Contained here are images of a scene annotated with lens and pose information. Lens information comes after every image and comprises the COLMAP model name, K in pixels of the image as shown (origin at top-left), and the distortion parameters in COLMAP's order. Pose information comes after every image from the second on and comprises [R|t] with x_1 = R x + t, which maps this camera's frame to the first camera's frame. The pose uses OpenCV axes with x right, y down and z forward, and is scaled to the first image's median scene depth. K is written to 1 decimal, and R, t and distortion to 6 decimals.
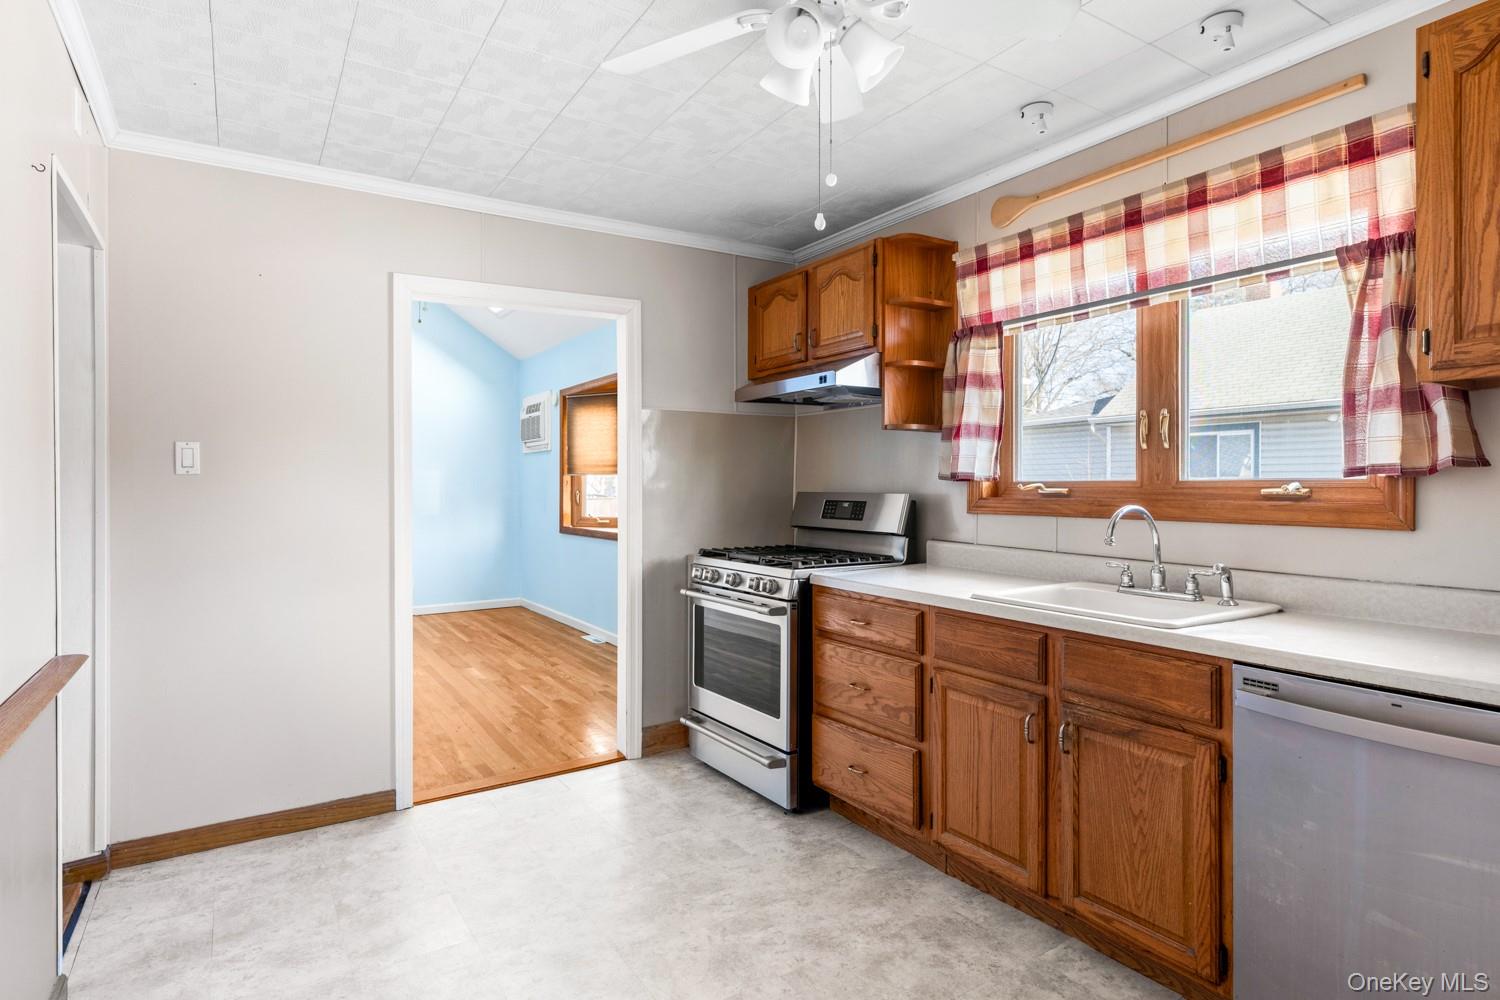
lens RADIAL K [[835.6, 0, 750.0], [0, 835.6, 500.0], [0, 0, 1]] dist [0.000561, 0.000073]
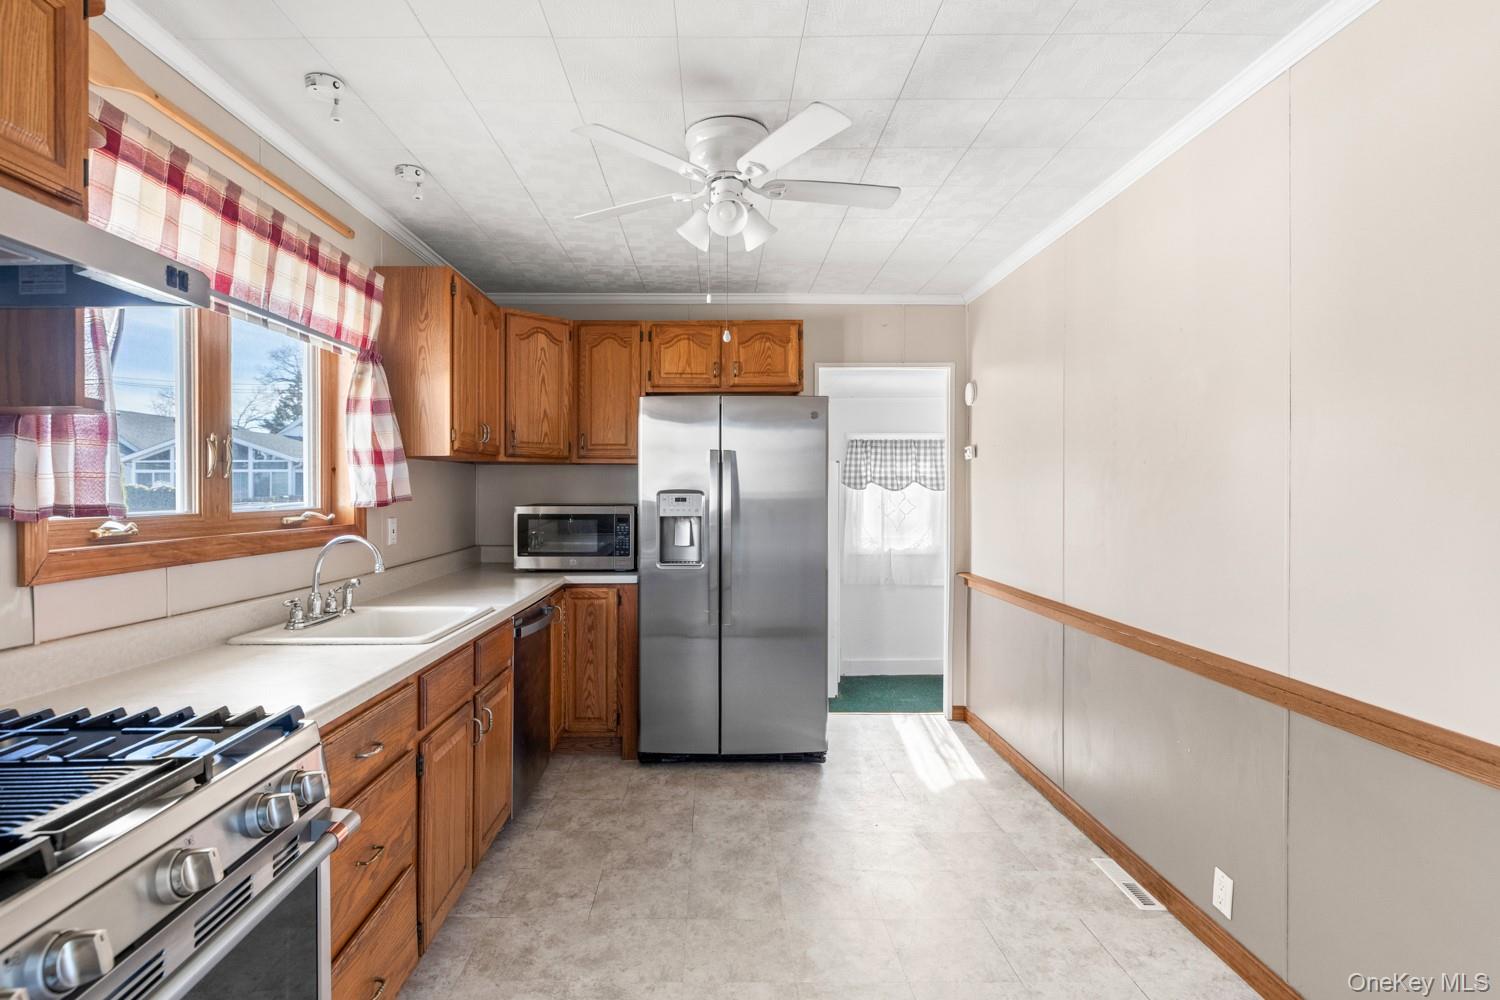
lens RADIAL K [[766.0, 0, 750.0], [0, 766.0, 500.0], [0, 0, 1]] dist [-0.000538, -0.000020]
pose [[-0.875567, -0.003328, 0.483085, -0.457470], [0.010387, 0.999615, 0.025712, -0.058476], [-0.482985, 0.027530, -0.875196, 1.613693]]
